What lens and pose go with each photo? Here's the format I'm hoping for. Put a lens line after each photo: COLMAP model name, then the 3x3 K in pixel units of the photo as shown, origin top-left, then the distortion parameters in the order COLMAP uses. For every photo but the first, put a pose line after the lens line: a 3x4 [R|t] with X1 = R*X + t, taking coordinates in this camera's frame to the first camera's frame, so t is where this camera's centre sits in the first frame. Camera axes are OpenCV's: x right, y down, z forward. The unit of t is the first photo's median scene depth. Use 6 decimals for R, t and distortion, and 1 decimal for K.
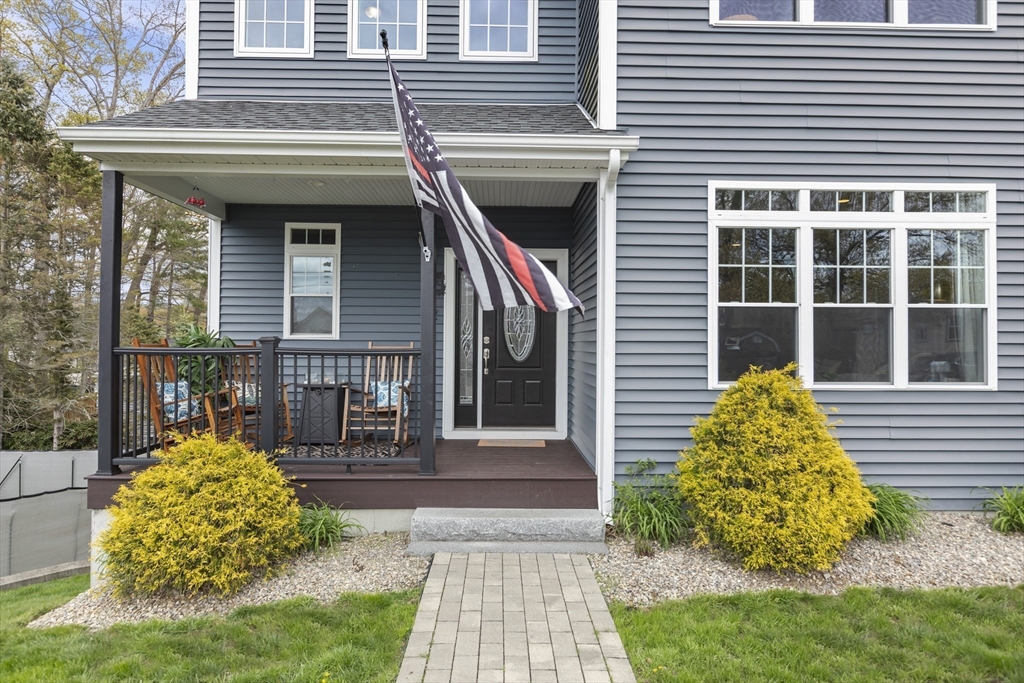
lens RADIAL K [[644.2, 0, 512.0], [0, 644.2, 341.5], [0, 0, 1]] dist [0.000165, 0.000013]
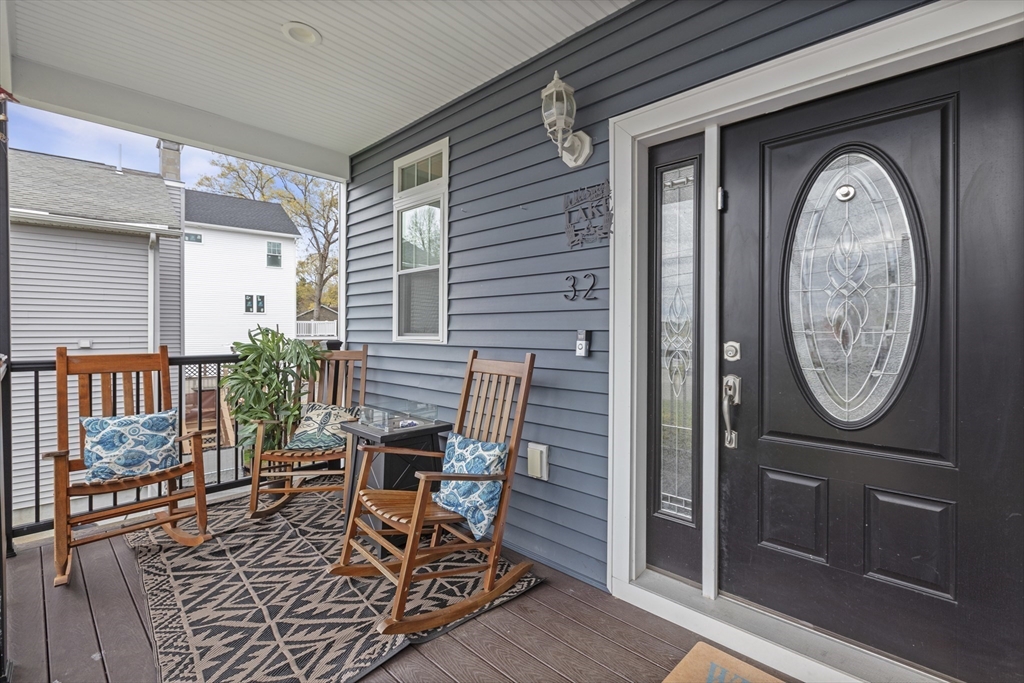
lens RADIAL K [[455.7, 0, 509.7], [0, 455.7, 327.6], [0, 0, 1]] dist [-0.058141, -0.000037]
pose [[0.707590, -0.008175, -0.706576, 0.048347], [0.021598, 0.999716, 0.010061, -0.020420], [0.706293, -0.022380, 0.707566, 0.755001]]
